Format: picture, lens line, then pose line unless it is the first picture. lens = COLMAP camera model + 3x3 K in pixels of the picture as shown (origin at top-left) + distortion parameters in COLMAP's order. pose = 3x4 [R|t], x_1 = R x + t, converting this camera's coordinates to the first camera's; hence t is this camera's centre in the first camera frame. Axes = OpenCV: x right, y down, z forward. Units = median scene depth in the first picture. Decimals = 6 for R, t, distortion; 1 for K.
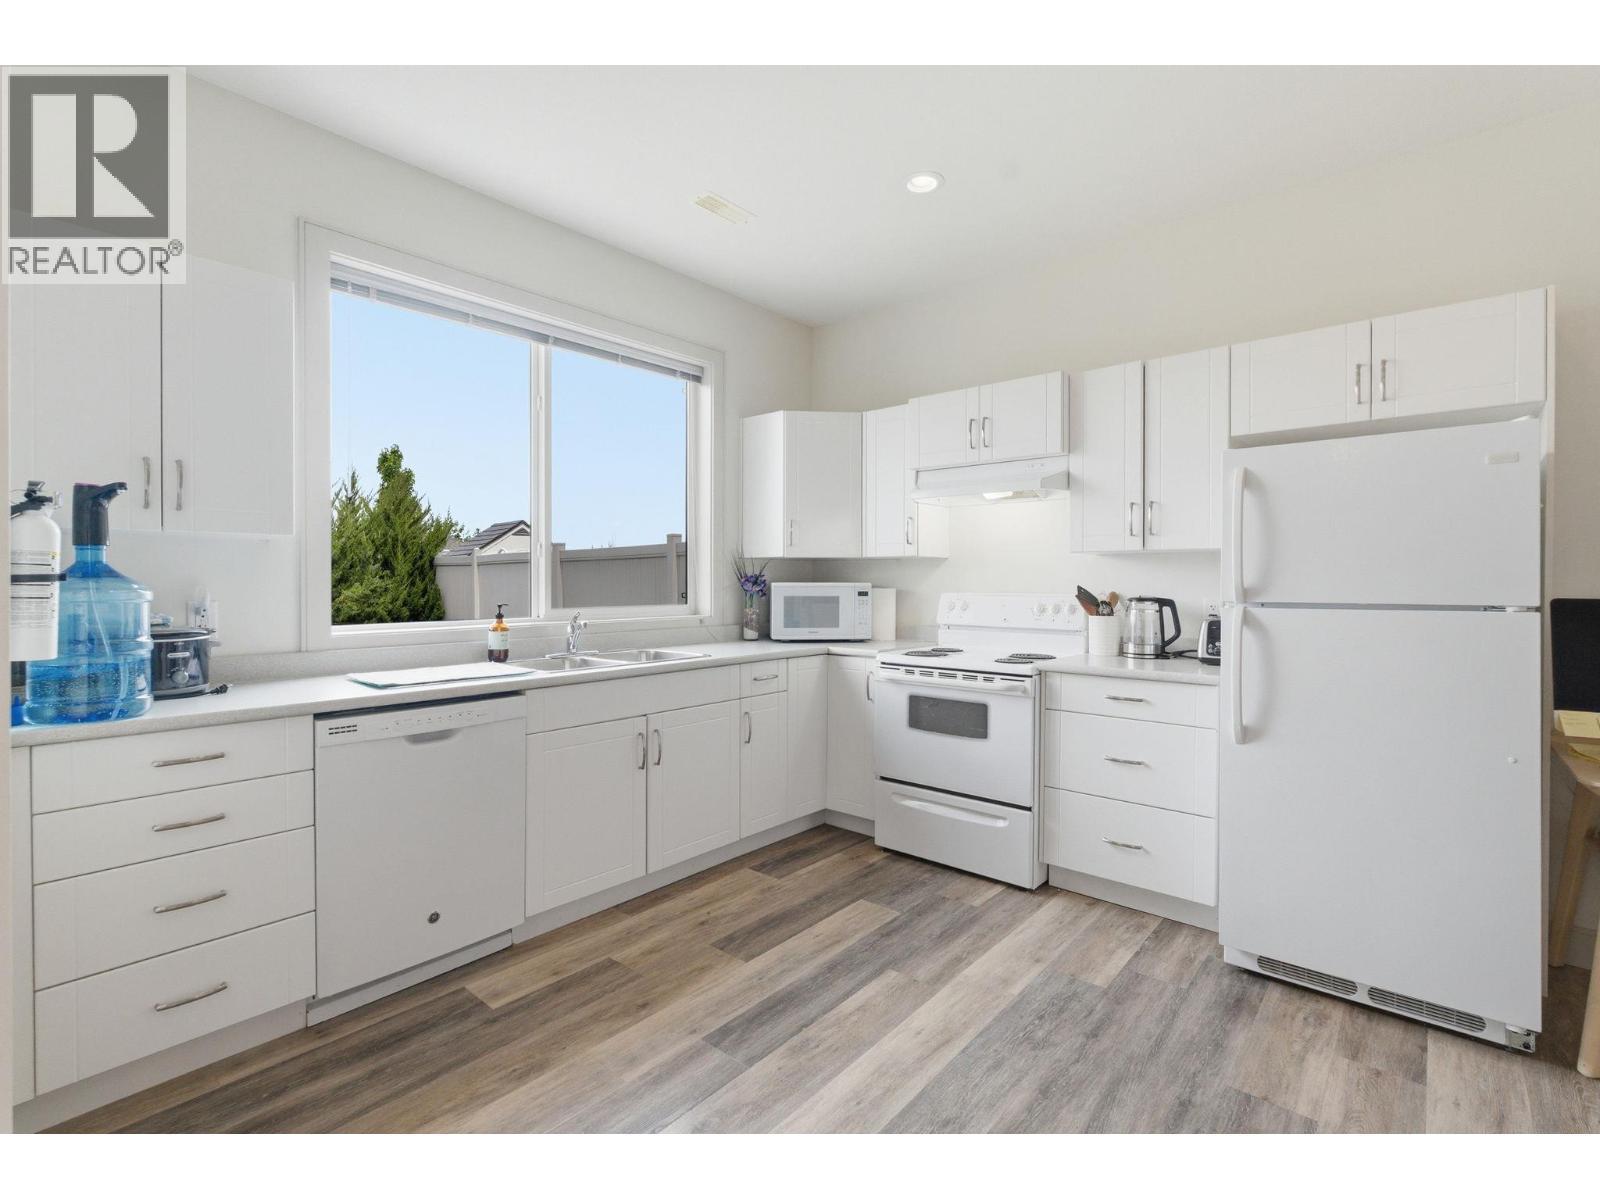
lens RADIAL K [[736.0, 0, 800.4], [0, 736.0, 587.3], [0, 0, 1]] dist [-0.003013, 0.000122]
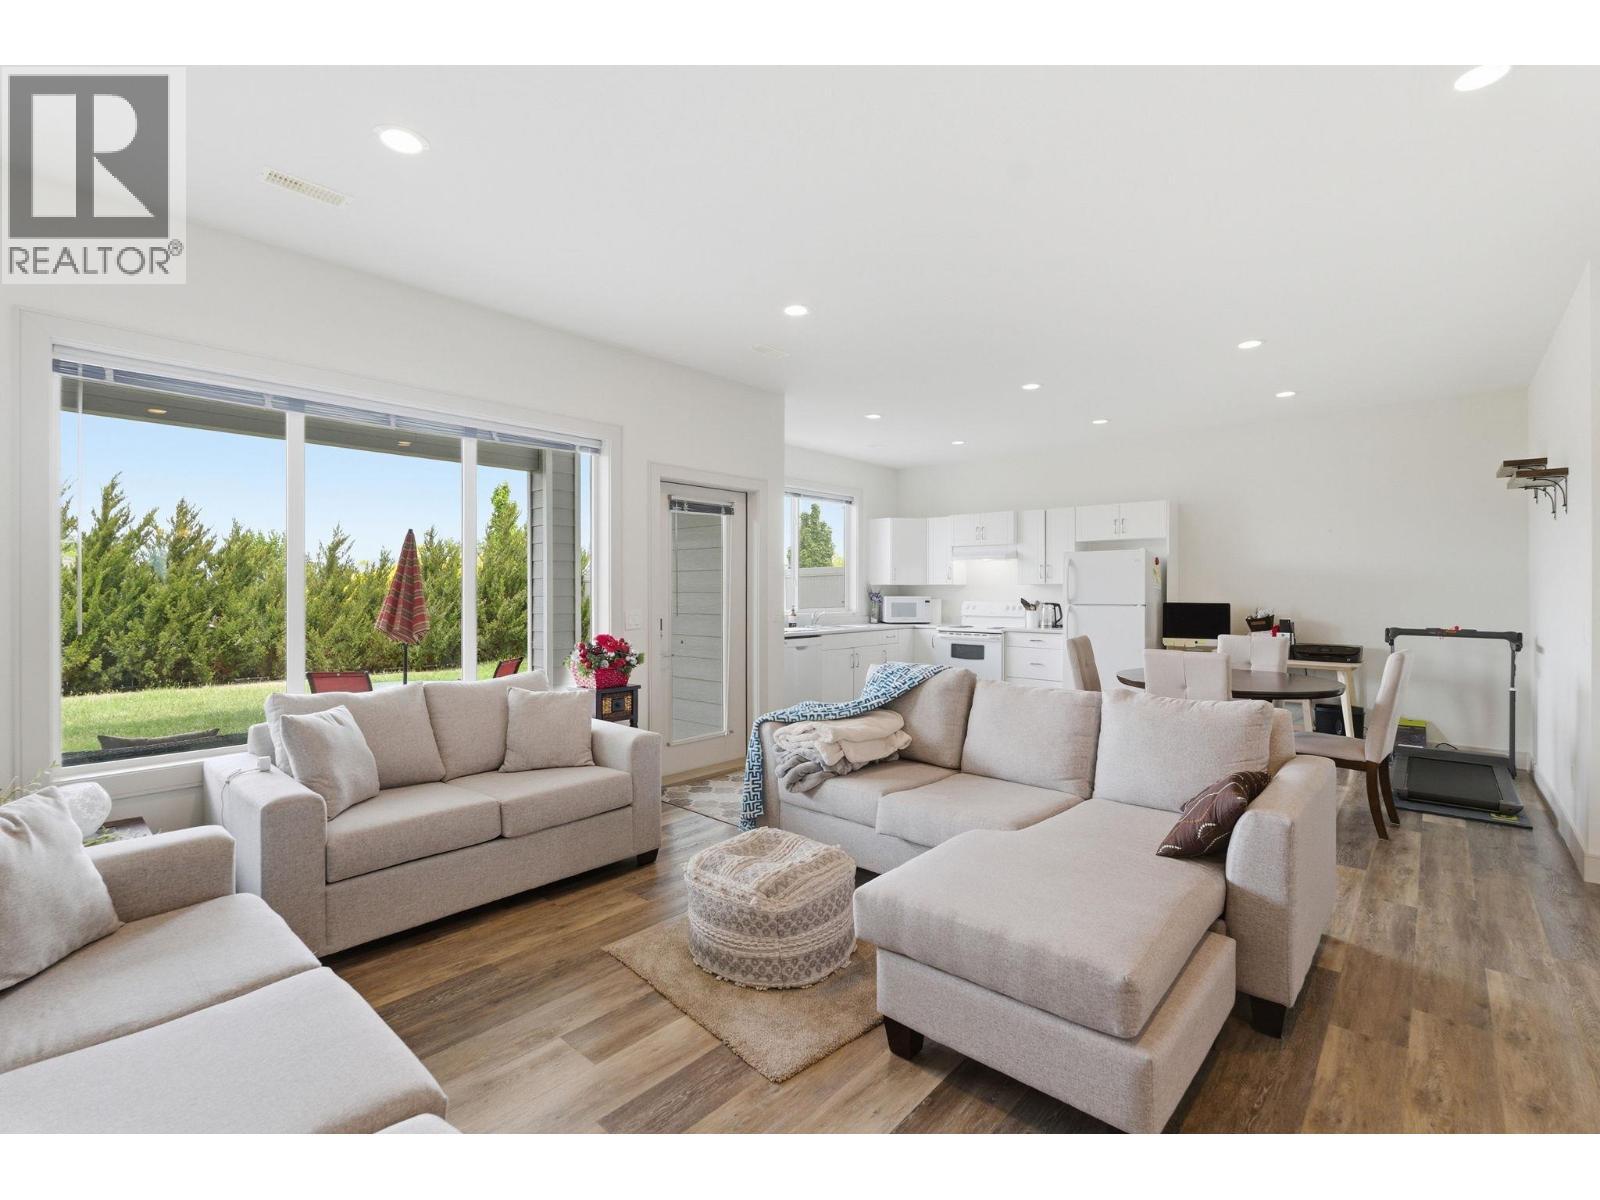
lens RADIAL K [[736.0, 0, 800.4], [0, 736.0, 587.3], [0, 0, 1]] dist [-0.003013, 0.000122]
pose [[0.999978, -0.001307, -0.006507, -0.341469], [0.001217, 0.999904, -0.013773, -0.004893], [0.006524, 0.013765, 0.999884, -1.457758]]
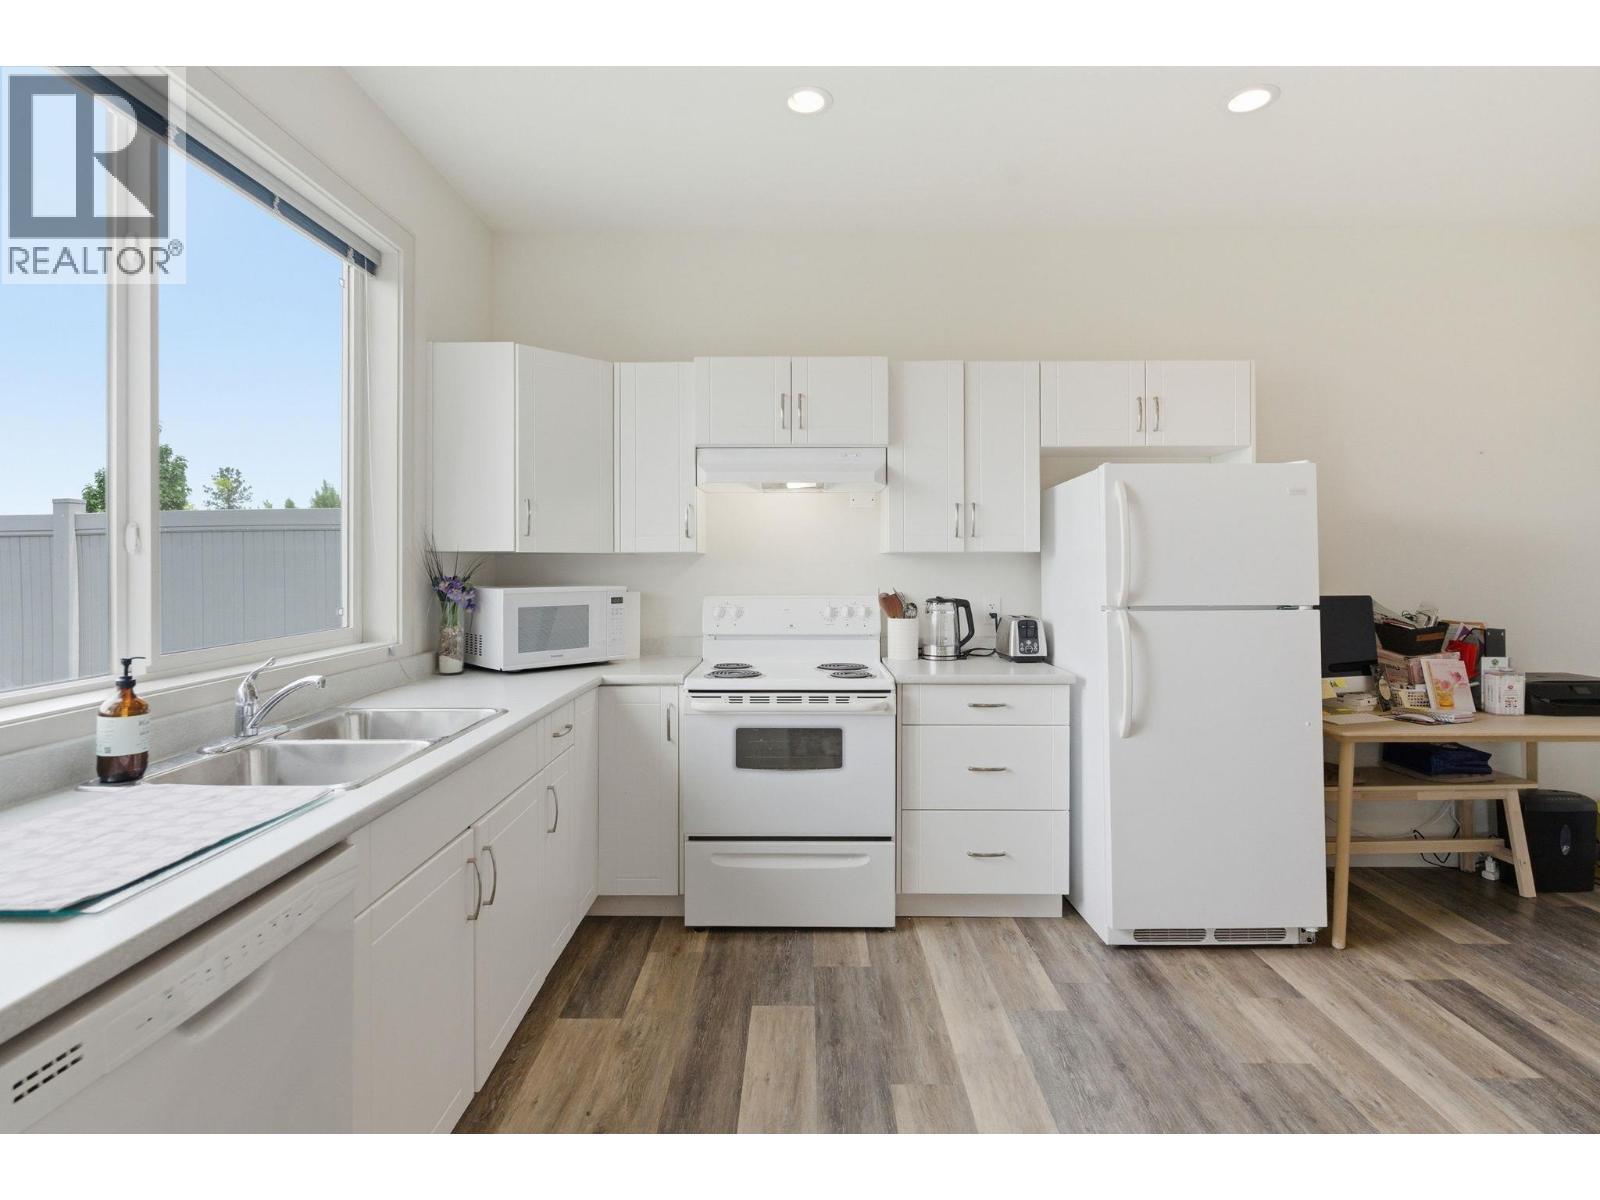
lens RADIAL K [[800.6, 0, 796.6], [0, 800.6, 569.3], [0, 0, 1]] dist [-0.004315, -0.000138]
pose [[0.761635, -0.006904, 0.647970, -0.383593], [0.007809, 0.999968, 0.001475, -0.028670], [-0.647960, 0.003937, 0.761664, 0.306492]]
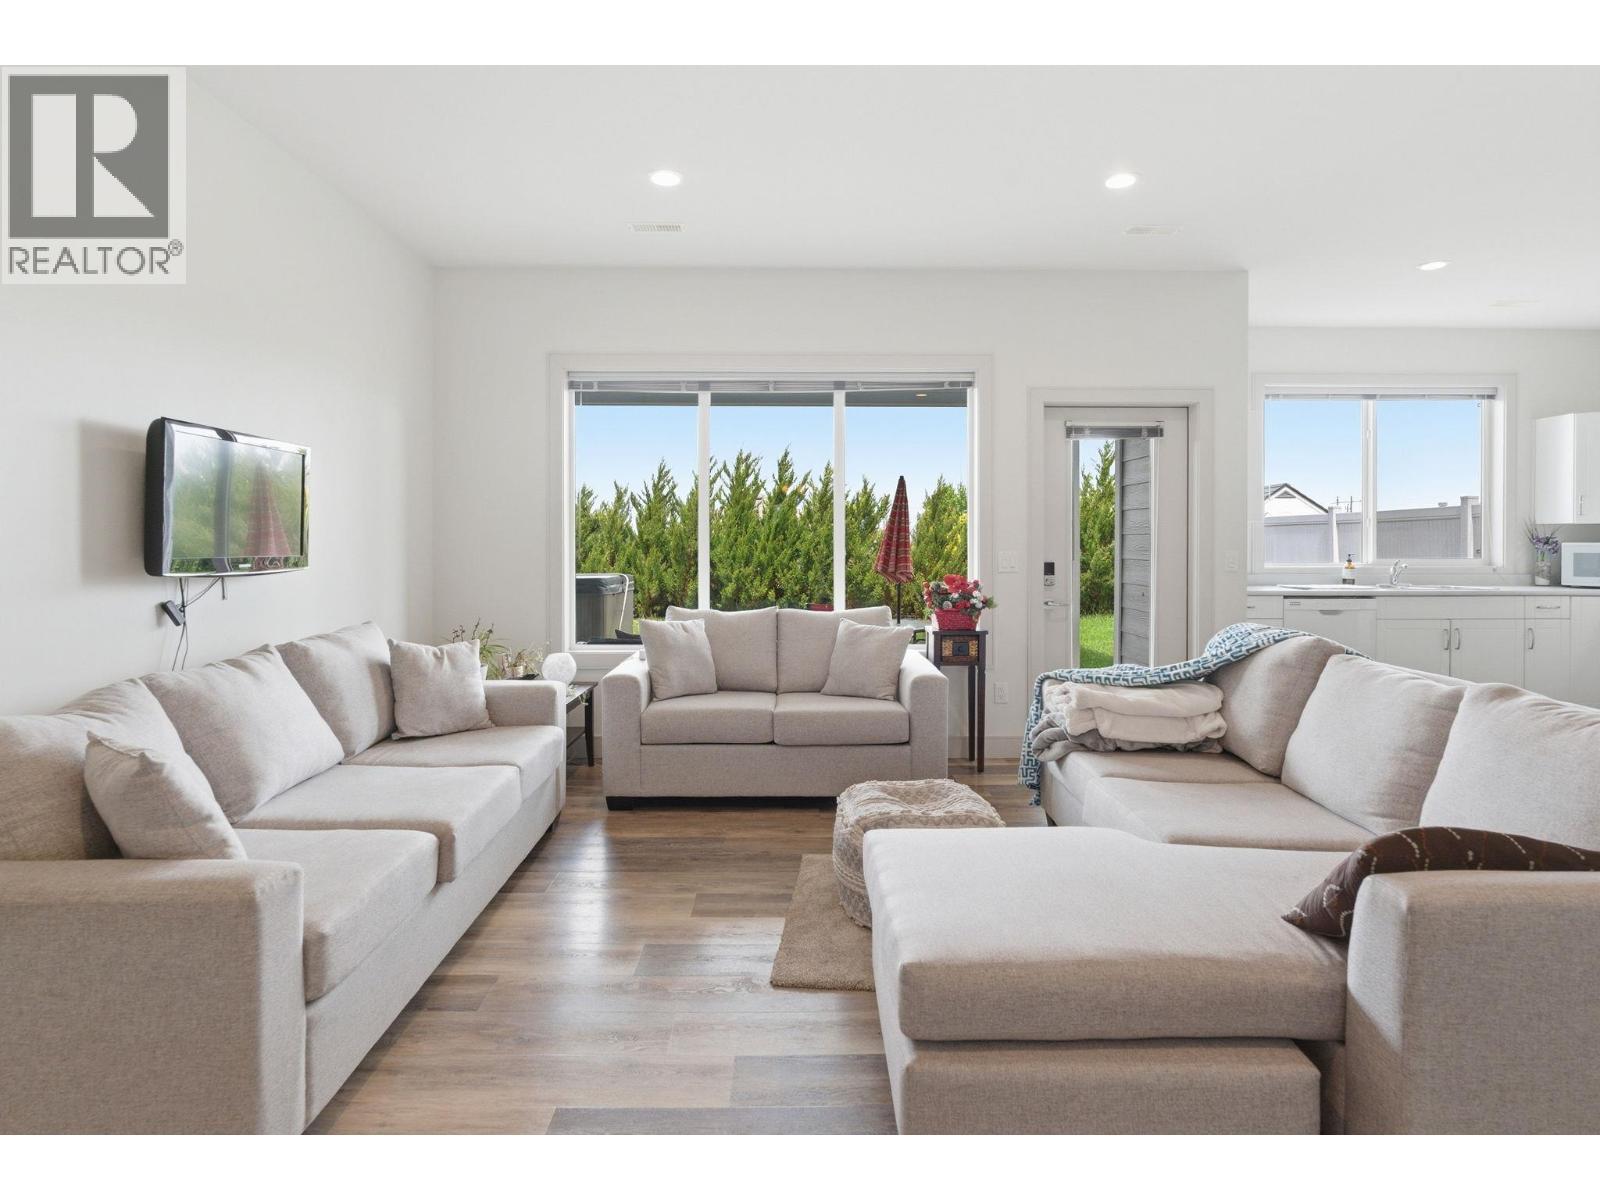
lens RADIAL K [[849.8, 0, 787.9], [0, 849.8, 542.9], [0, 0, 1]] dist [-0.009517, -0.000482]
pose [[0.660730, 0.001899, -0.750621, 0.224957], [-0.007676, 0.999962, -0.004228, 0.014304], [0.750584, 0.008556, 0.660720, -1.322089]]
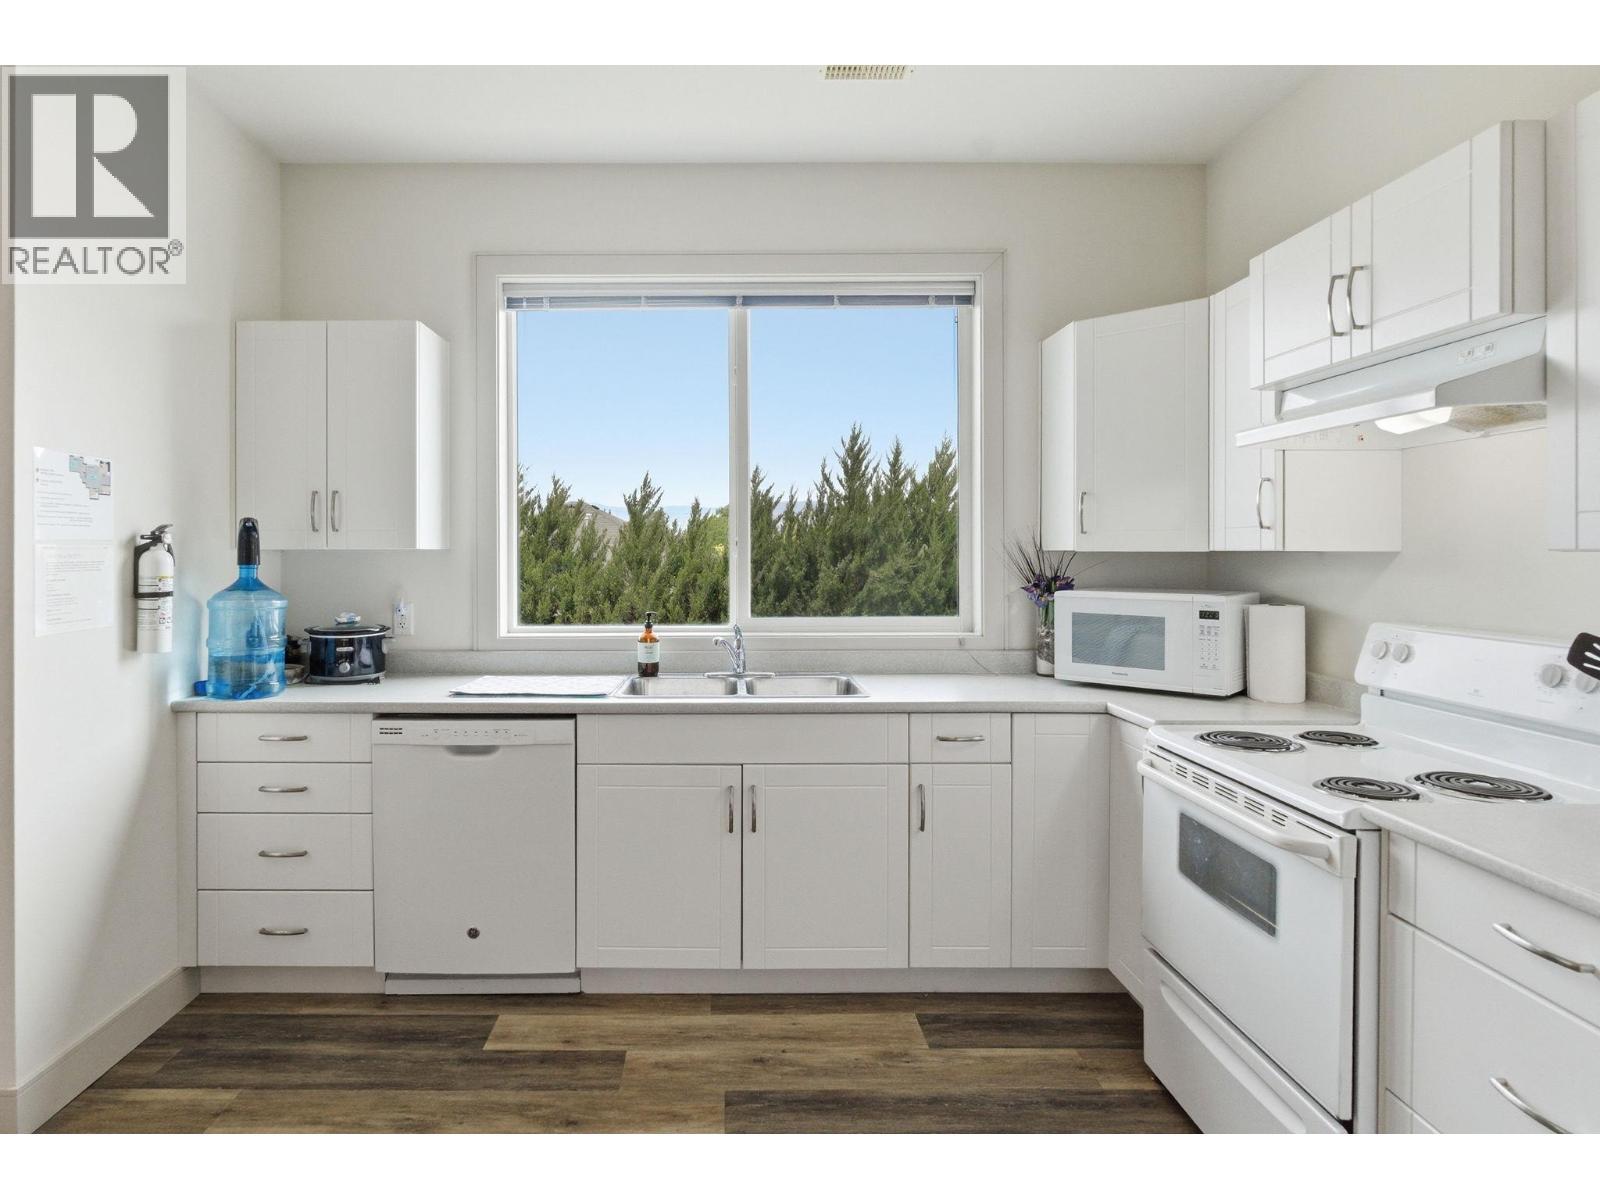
lens RADIAL K [[892.0, 0, 723.7], [0, 892.0, 551.9], [0, 0, 1]] dist [-0.003707, -0.000217]
pose [[0.654686, -0.000482, -0.755901, 0.445542], [-0.005486, 0.999970, -0.005389, -0.042394], [0.755881, 0.007675, 0.654664, 0.327330]]
